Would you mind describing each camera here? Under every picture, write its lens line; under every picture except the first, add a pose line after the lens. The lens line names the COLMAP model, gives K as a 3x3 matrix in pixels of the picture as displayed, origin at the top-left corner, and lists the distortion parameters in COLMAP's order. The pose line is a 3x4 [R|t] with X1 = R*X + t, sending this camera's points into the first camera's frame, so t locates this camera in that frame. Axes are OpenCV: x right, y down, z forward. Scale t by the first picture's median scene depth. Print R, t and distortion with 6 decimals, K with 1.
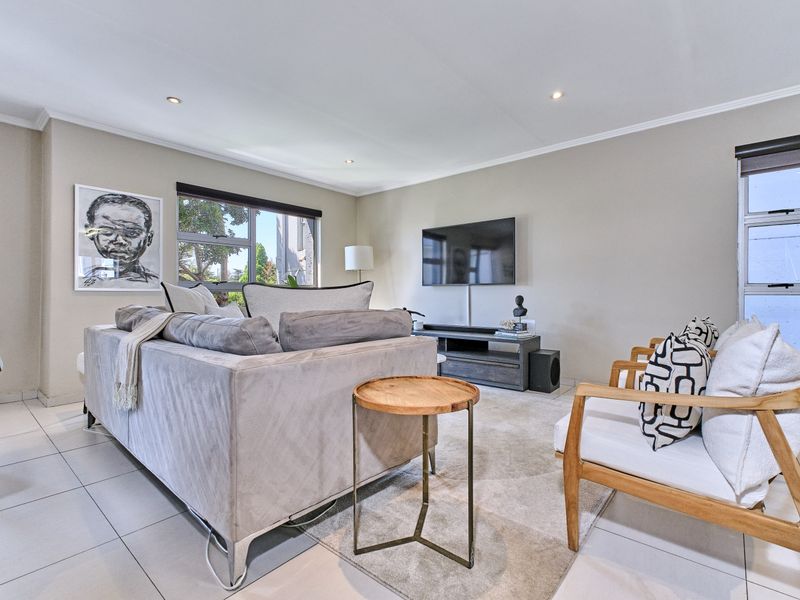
lens RADIAL K [[374.1, 0, 405.1], [0, 374.1, 298.6], [0, 0, 1]] dist [-0.002564, -0.000530]
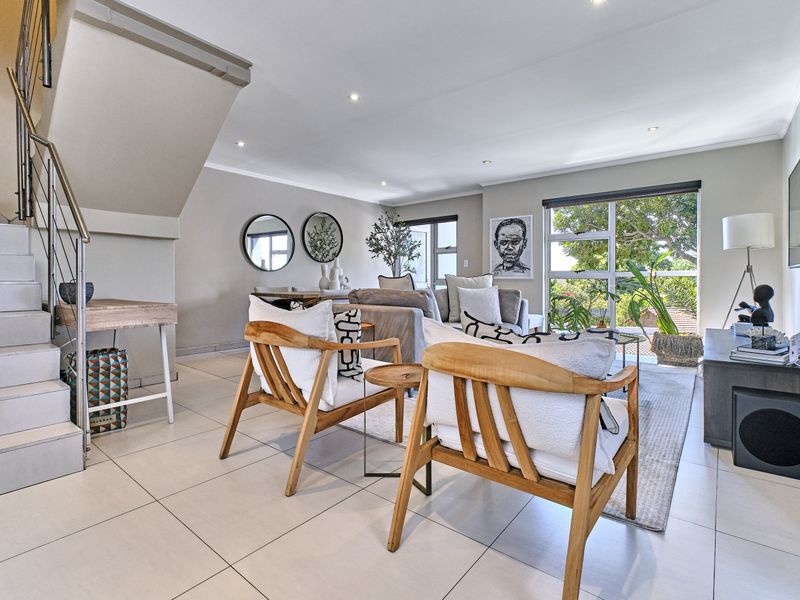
lens RADIAL K [[394.0, 0, 413.2], [0, 394.0, 289.2], [0, 0, 1]] dist [-0.001639, -0.000150]
pose [[0.060890, 0.022368, -0.997894, 0.897217], [-0.018259, 0.999607, 0.021292, -0.003123], [0.997977, 0.016924, 0.061275, 0.471143]]
